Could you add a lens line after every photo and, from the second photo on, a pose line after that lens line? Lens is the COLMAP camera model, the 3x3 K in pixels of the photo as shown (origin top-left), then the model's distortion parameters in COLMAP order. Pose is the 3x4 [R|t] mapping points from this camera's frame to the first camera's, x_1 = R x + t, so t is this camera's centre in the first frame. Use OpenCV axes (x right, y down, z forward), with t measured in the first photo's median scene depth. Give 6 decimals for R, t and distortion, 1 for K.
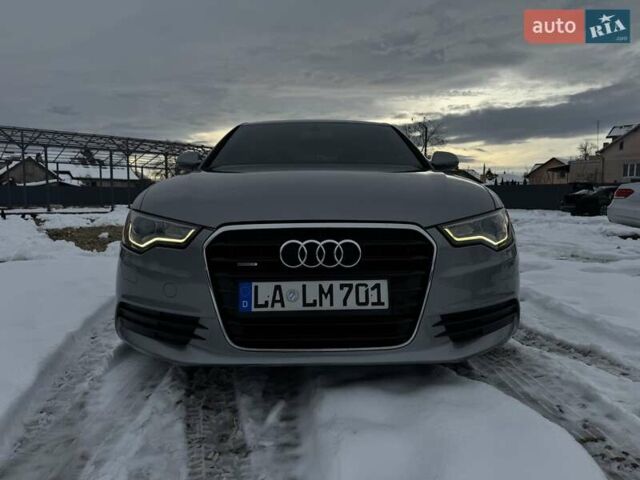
lens RADIAL K [[449.7, 0, 314.4], [0, 449.7, 229.2], [0, 0, 1]] dist [0.050896, -0.074188]
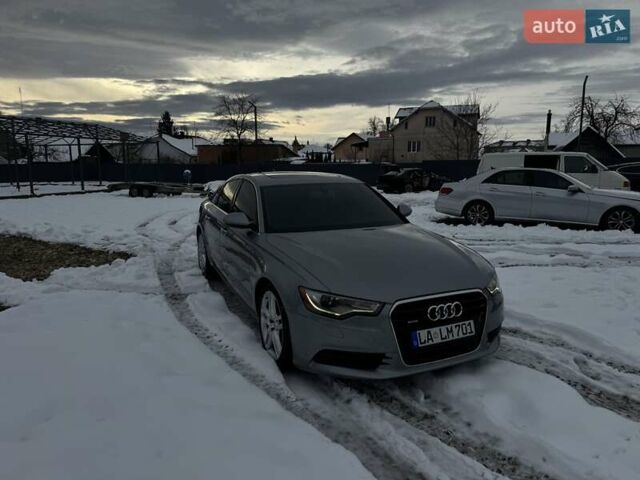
lens RADIAL K [[443.3, 0, 317.1], [0, 443.3, 239.0], [0, 0, 1]] dist [0.101742, -0.150380]
pose [[0.914311, -0.073049, 0.398371, -1.232479], [0.034902, 0.994152, 0.102193, -0.469072], [-0.403507, -0.079532, 0.911513, -0.502211]]
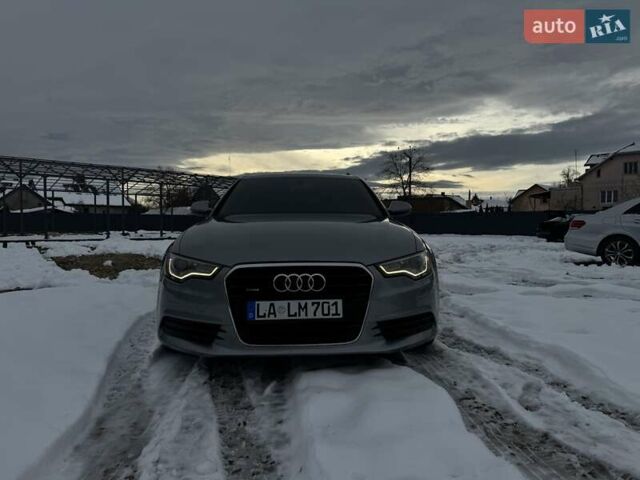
lens RADIAL K [[443.3, 0, 317.1], [0, 443.3, 239.0], [0, 0, 1]] dist [0.101742, -0.150380]
pose [[0.999667, -0.002335, 0.025707, 0.035625], [0.003180, 0.999454, -0.032898, -0.046413], [-0.025616, 0.032969, 0.999128, -0.548045]]
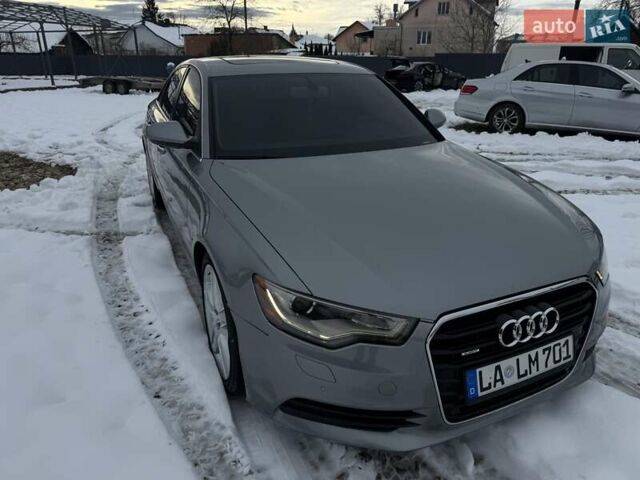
lens RADIAL K [[453.0, 0, 319.1], [0, 453.0, 240.9], [0, 0, 1]] dist [-0.000164, -0.001724]
pose [[0.912397, -0.150308, 0.380710, -0.780136], [0.025373, 0.949114, 0.313910, -0.461677], [-0.408520, -0.276751, 0.869782, 0.360643]]
